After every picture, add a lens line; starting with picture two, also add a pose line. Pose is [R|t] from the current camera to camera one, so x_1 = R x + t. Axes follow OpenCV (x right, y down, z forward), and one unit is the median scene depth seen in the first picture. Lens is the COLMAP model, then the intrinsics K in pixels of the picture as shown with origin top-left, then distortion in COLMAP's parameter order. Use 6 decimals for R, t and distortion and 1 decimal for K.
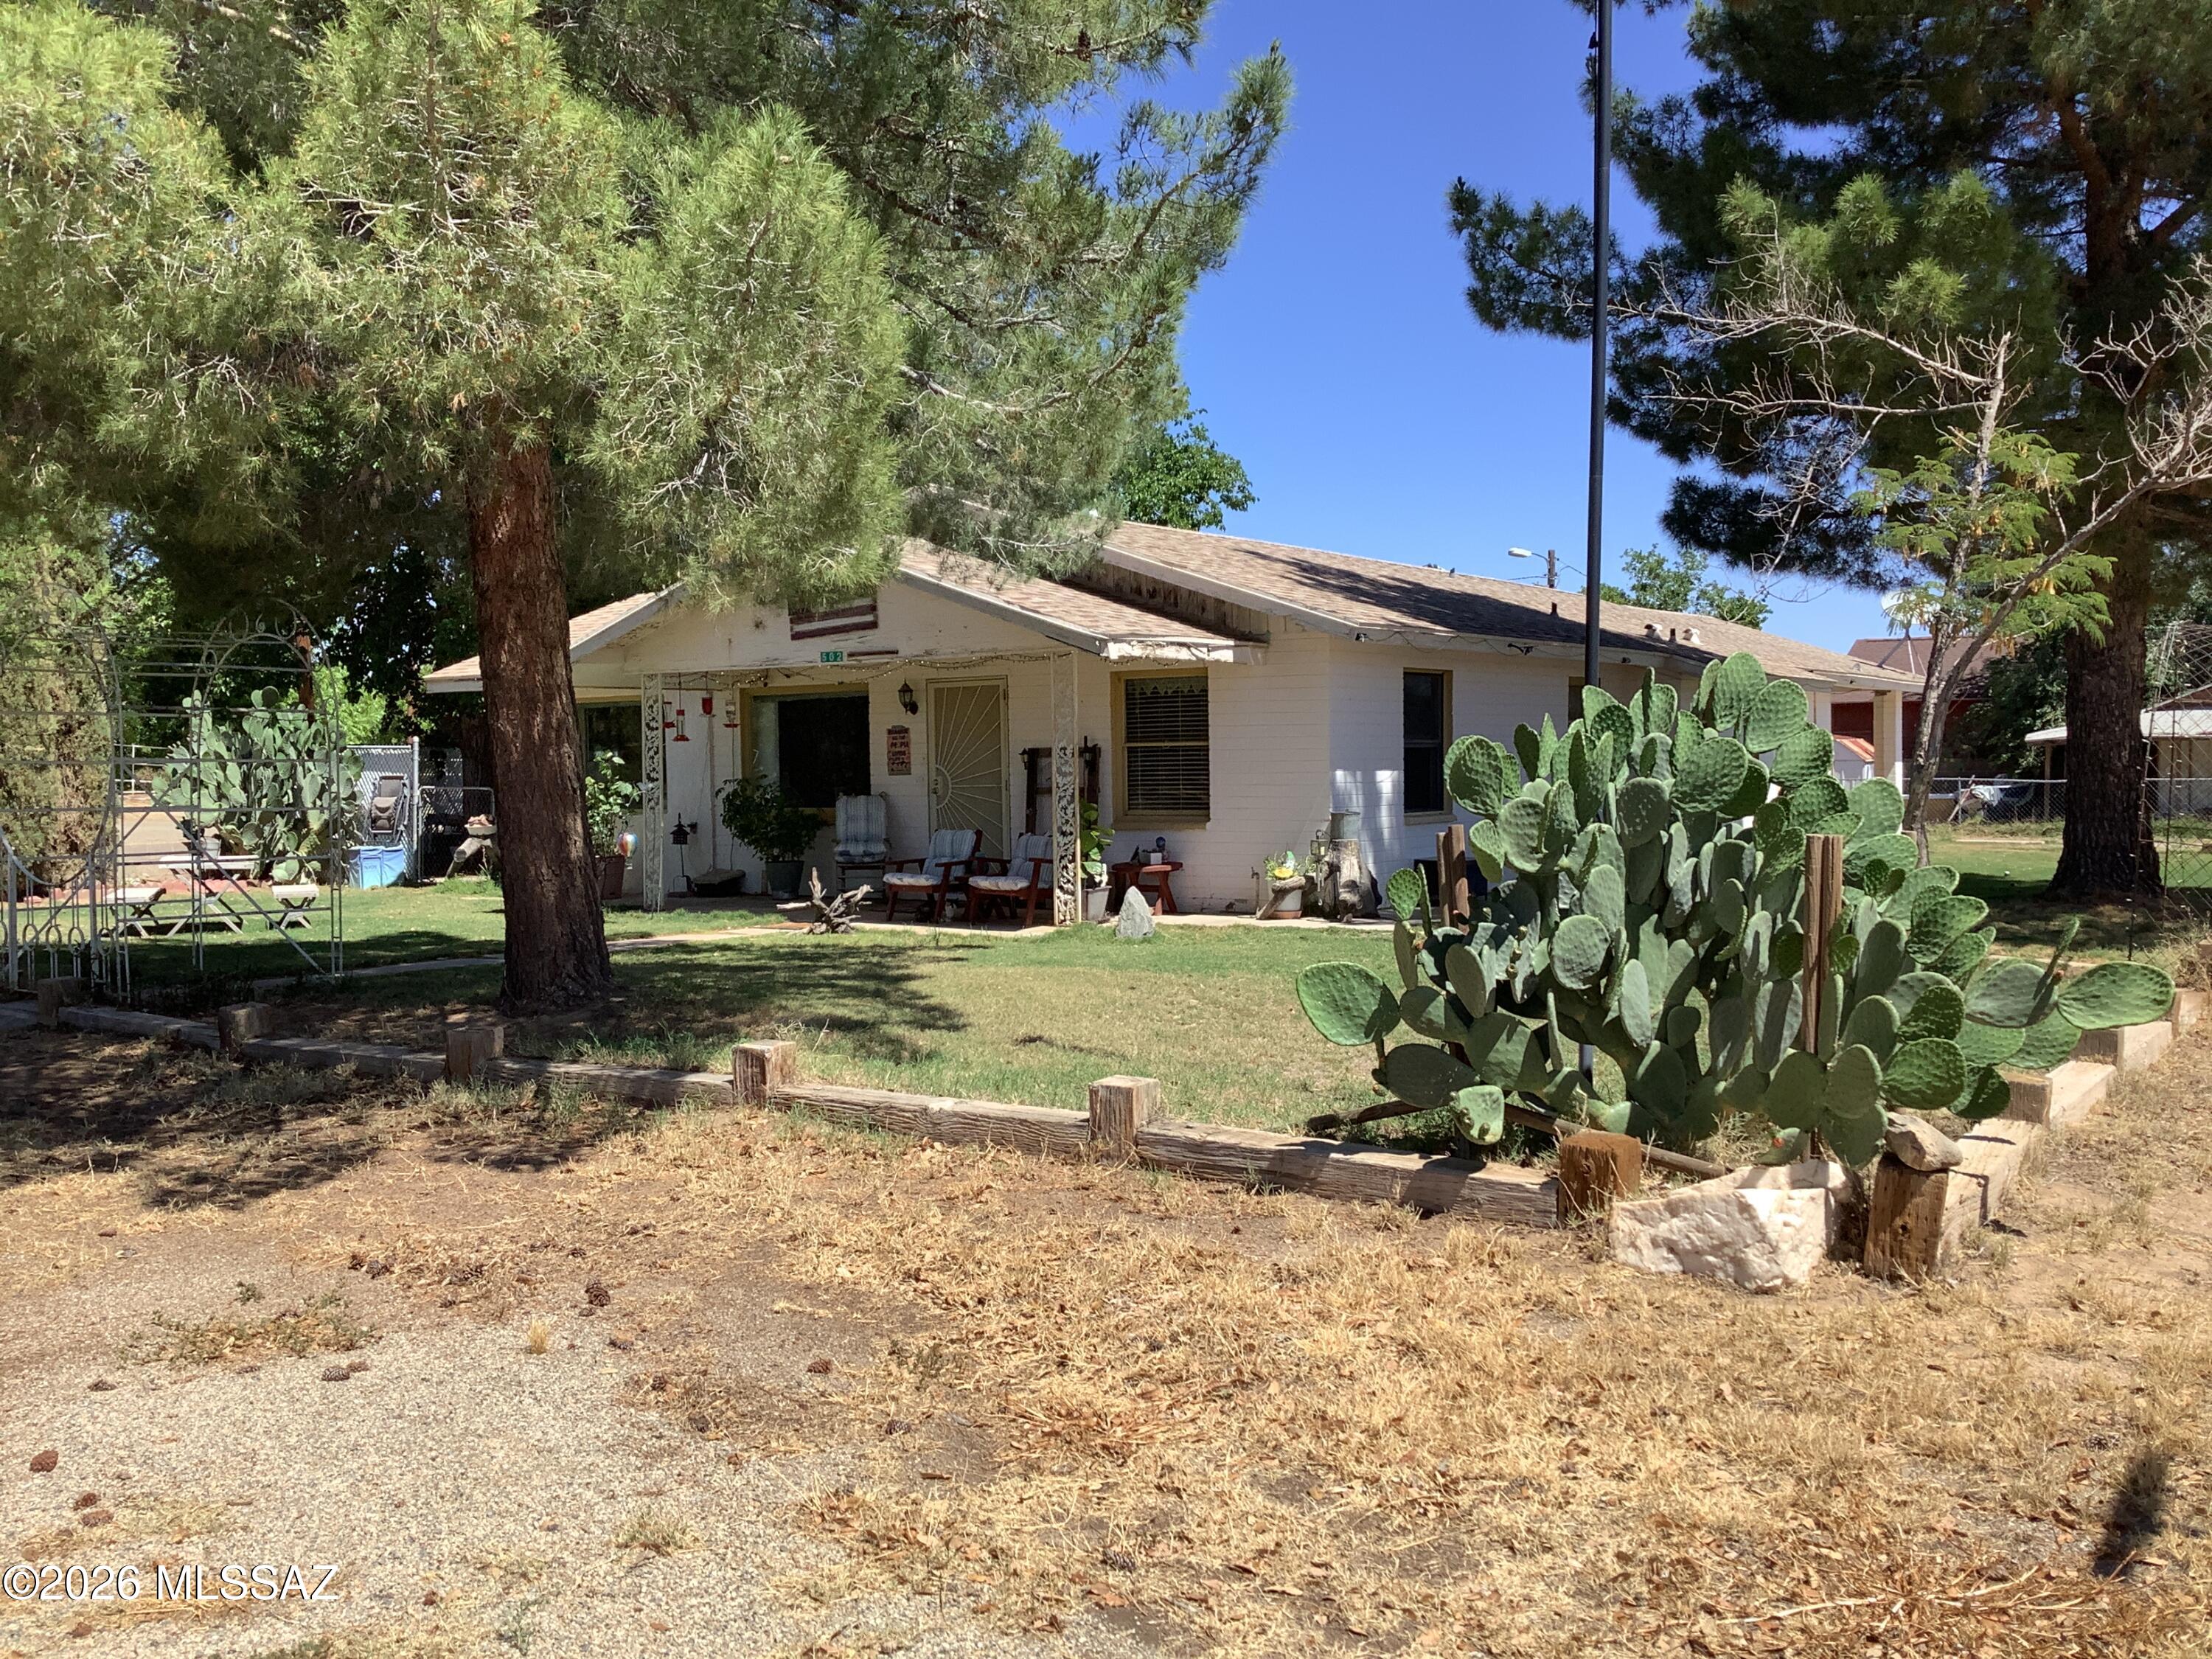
lens RADIAL K [[2051.0, 0, 1123.5], [0, 2051.0, 835.8], [0, 0, 1]] dist [0.036484, 0.000000]
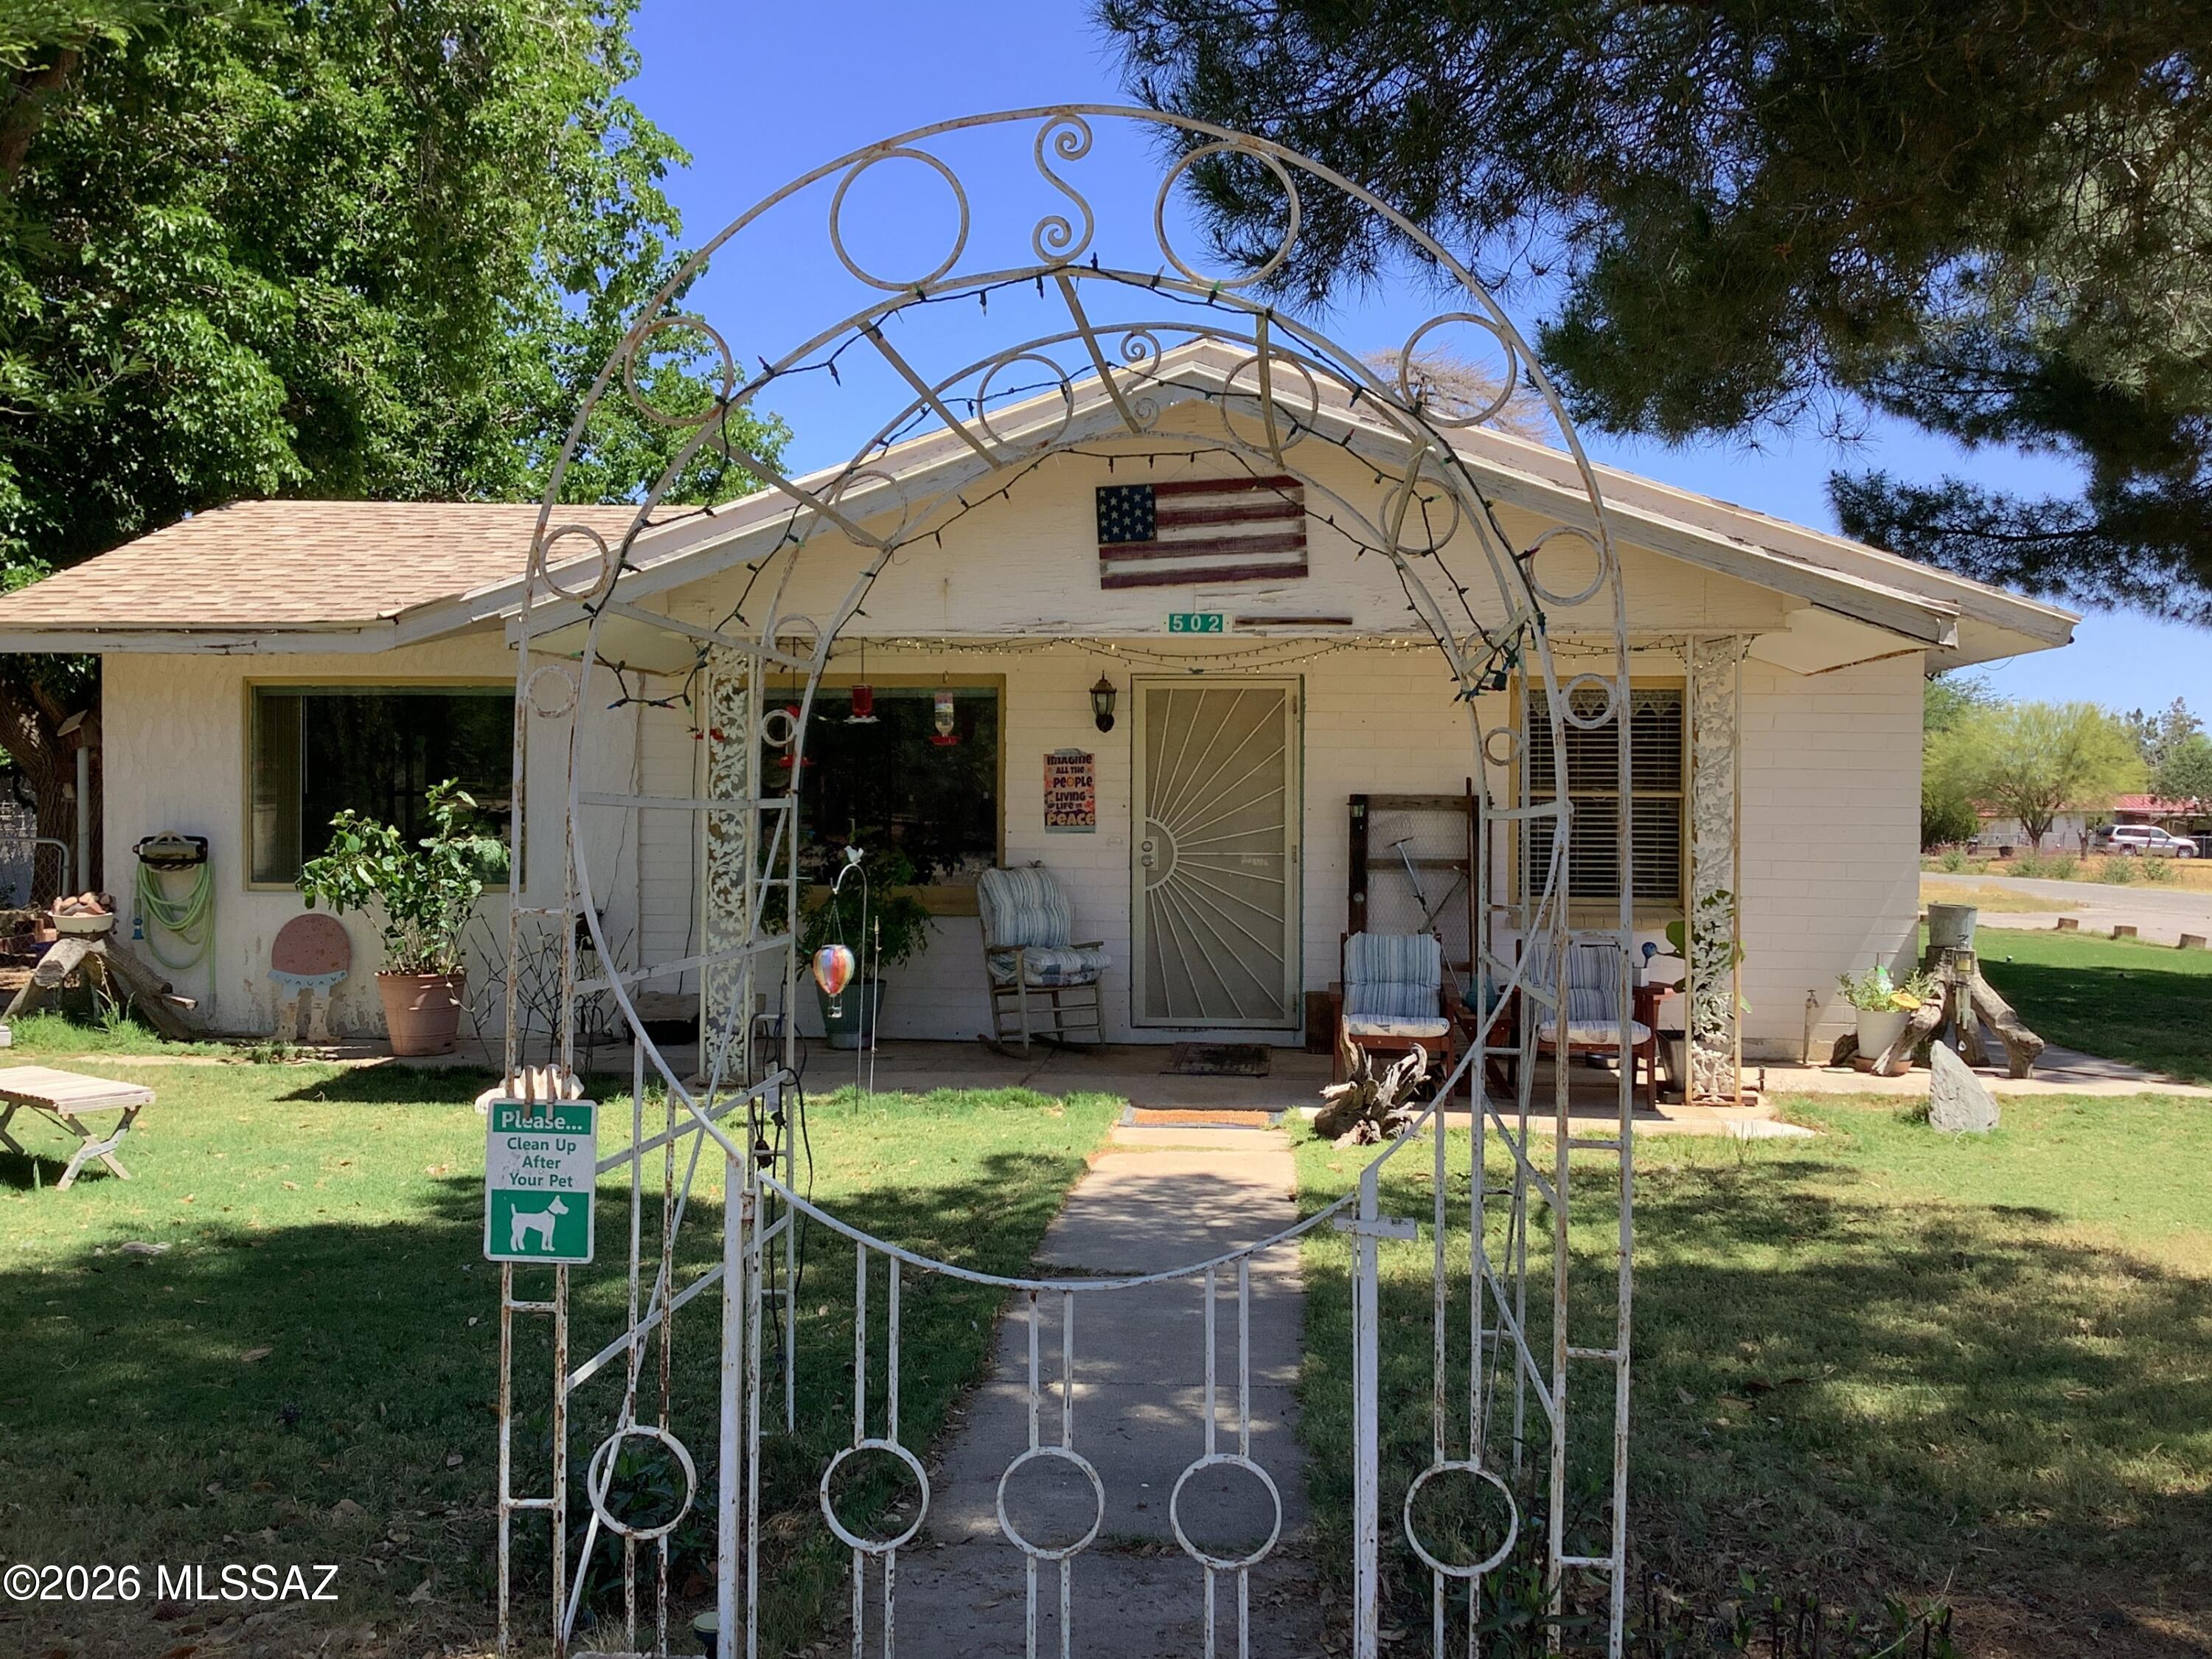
lens RADIAL K [[2051.0, 0, 1086.2], [0, 2051.0, 822.1], [0, 0, 1]] dist [0.036484, 0.000000]
pose [[0.870933, 0.016194, 0.491135, -0.431348], [-0.003466, 0.999634, -0.026814, -0.018405], [-0.491390, 0.021650, 0.870670, 0.524927]]
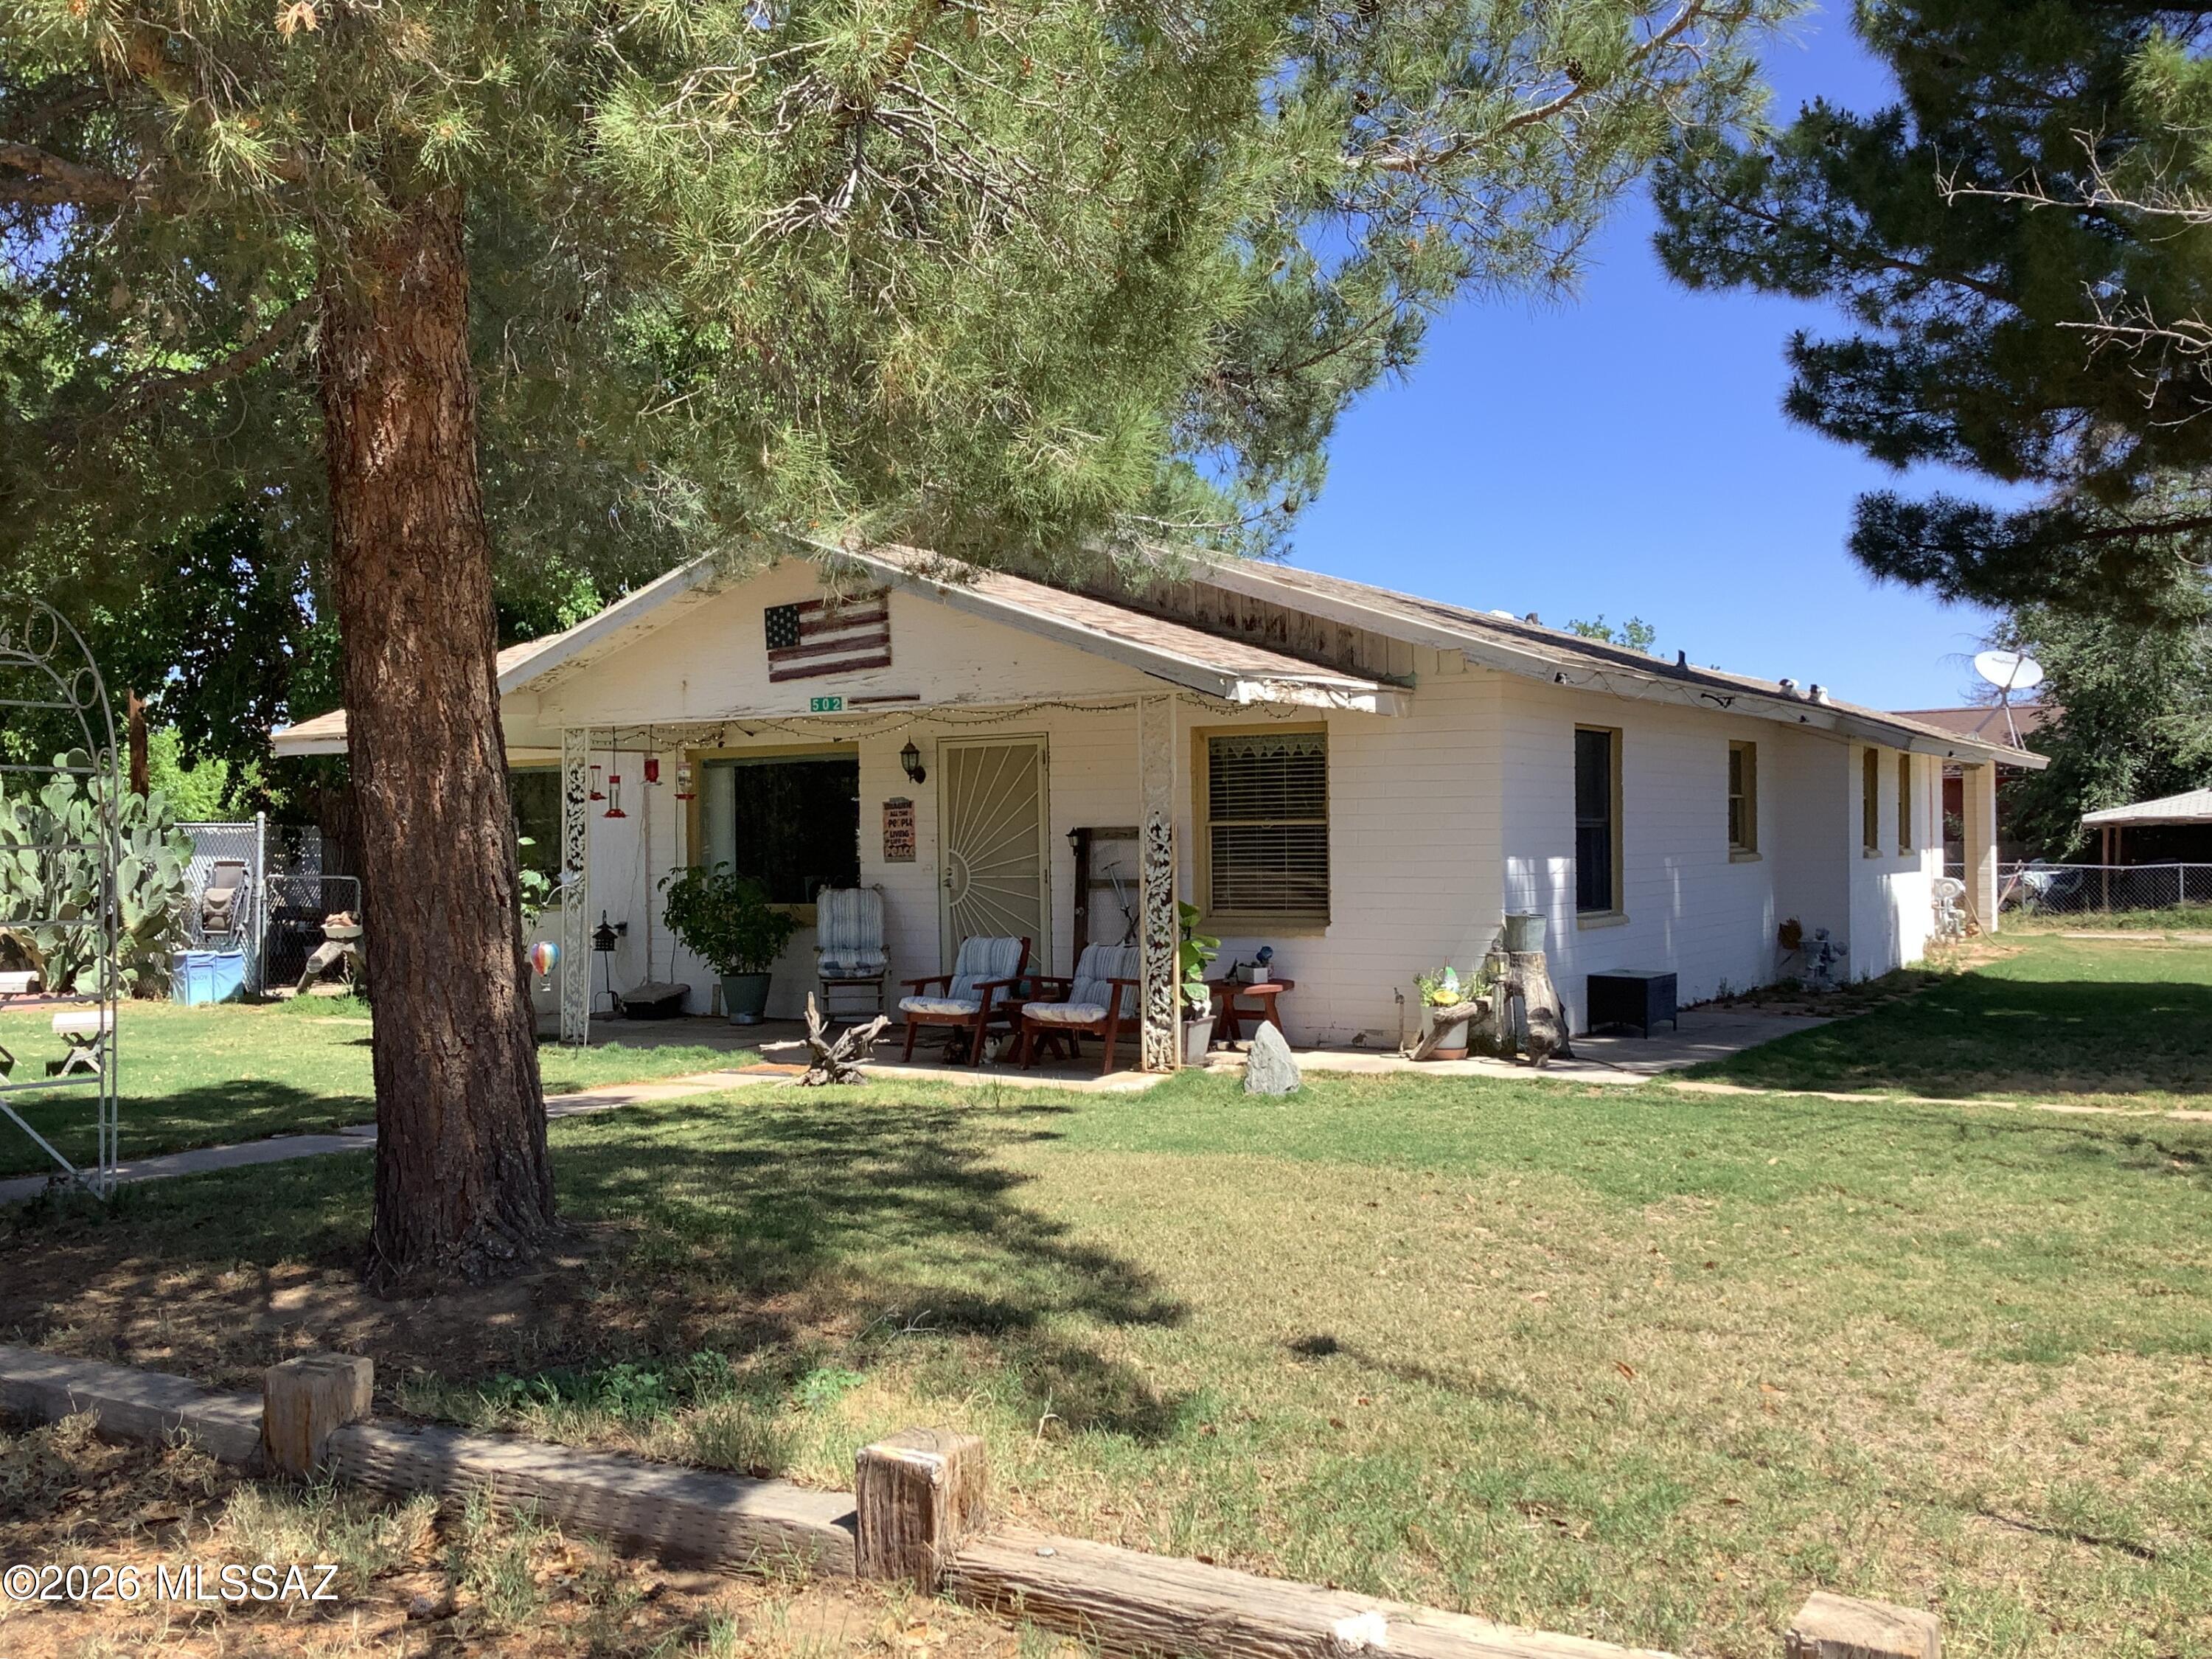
lens RADIAL K [[2051.0, 0, 1102.7], [0, 2051.0, 819.6], [0, 0, 1]] dist [0.036484, 0.000000]
pose [[0.998825, 0.002048, 0.048419, -0.076617], [0.000195, 0.998929, -0.046276, -0.010880], [-0.048462, 0.046231, 0.997755, 0.250085]]
